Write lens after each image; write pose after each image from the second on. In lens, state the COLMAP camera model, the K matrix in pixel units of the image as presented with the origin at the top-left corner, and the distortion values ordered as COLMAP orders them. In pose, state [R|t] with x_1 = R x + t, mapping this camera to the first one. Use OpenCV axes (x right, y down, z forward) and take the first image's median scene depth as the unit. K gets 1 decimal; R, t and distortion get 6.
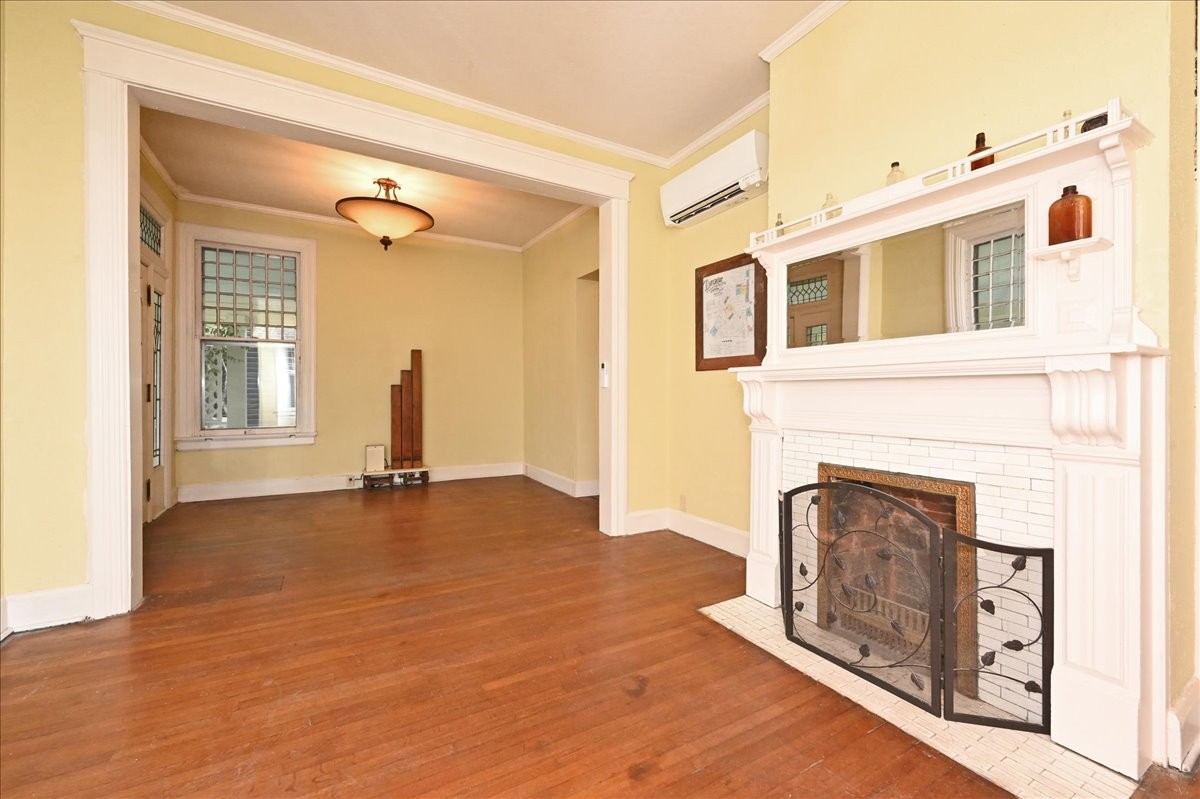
lens RADIAL K [[482.0, 0, 596.8], [0, 482.0, 392.5], [0, 0, 1]] dist [0.002784, 0.000055]
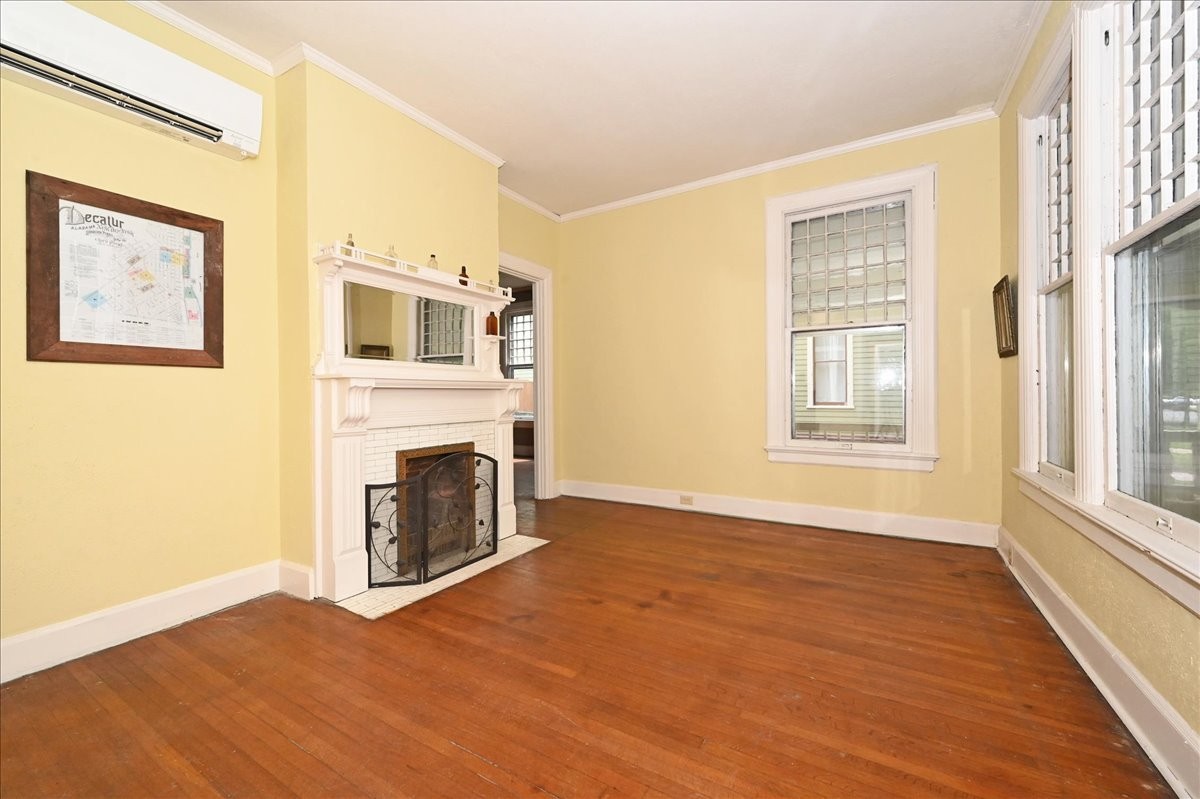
lens RADIAL K [[482.0, 0, 595.6], [0, 482.0, 397.4], [0, 0, 1]] dist [0.002784, 0.000055]
pose [[-0.484517, 0.000843, 0.874781, -0.938270], [0.008052, 0.999961, 0.003496, -0.000434], [-0.874745, 0.008738, -0.484505, 1.163577]]
